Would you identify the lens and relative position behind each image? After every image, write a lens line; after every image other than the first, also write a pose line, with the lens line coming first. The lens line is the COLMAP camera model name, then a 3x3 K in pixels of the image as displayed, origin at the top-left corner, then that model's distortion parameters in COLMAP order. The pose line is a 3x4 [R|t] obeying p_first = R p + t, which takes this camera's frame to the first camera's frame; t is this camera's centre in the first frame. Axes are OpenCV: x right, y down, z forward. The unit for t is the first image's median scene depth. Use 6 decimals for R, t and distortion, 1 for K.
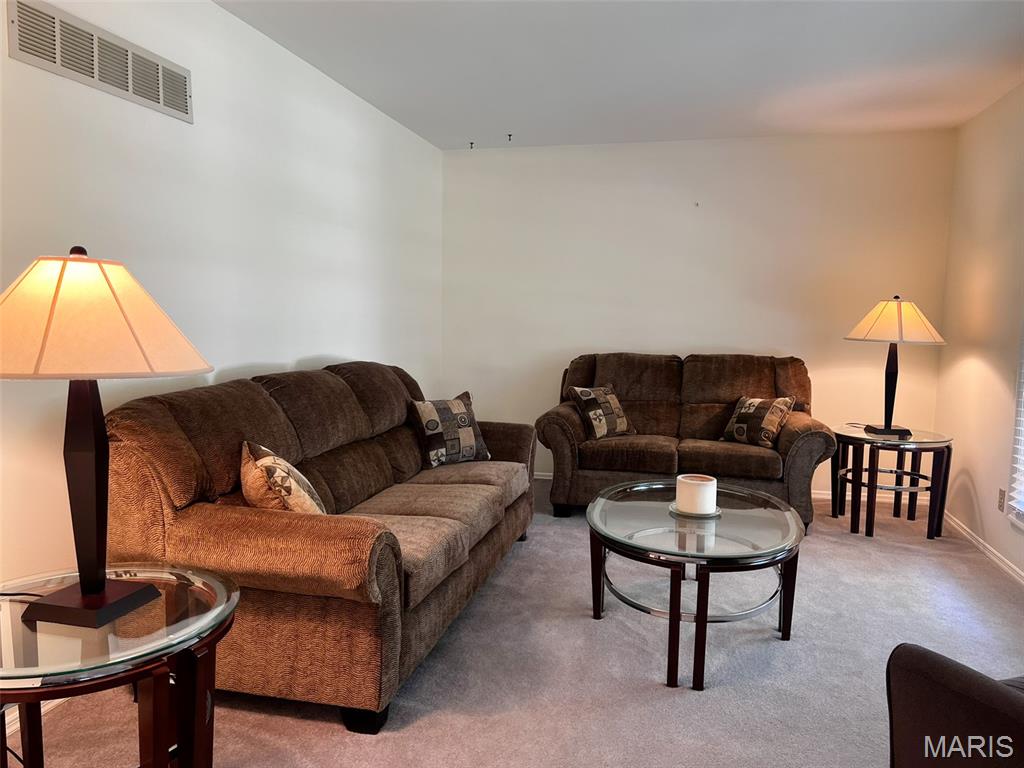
lens RADIAL K [[748.6, 0, 512.0], [0, 748.6, 384.0], [0, 0, 1]] dist [-0.005217, -0.002415]
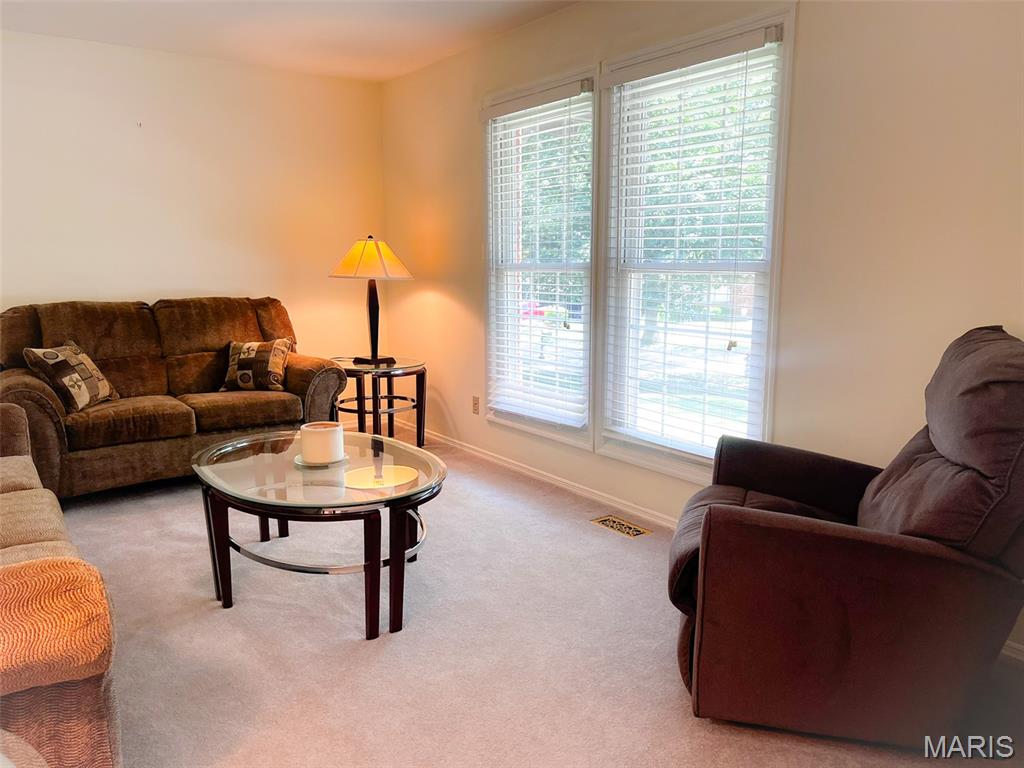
lens RADIAL K [[759.9, 0, 512.0], [0, 759.9, 384.0], [0, 0, 1]] dist [0.005394, 0.000516]
pose [[0.636732, -0.130645, 0.759937, -0.208527], [0.074928, 0.991361, 0.107650, -0.007609], [-0.767436, -0.011604, 0.641020, 0.126568]]
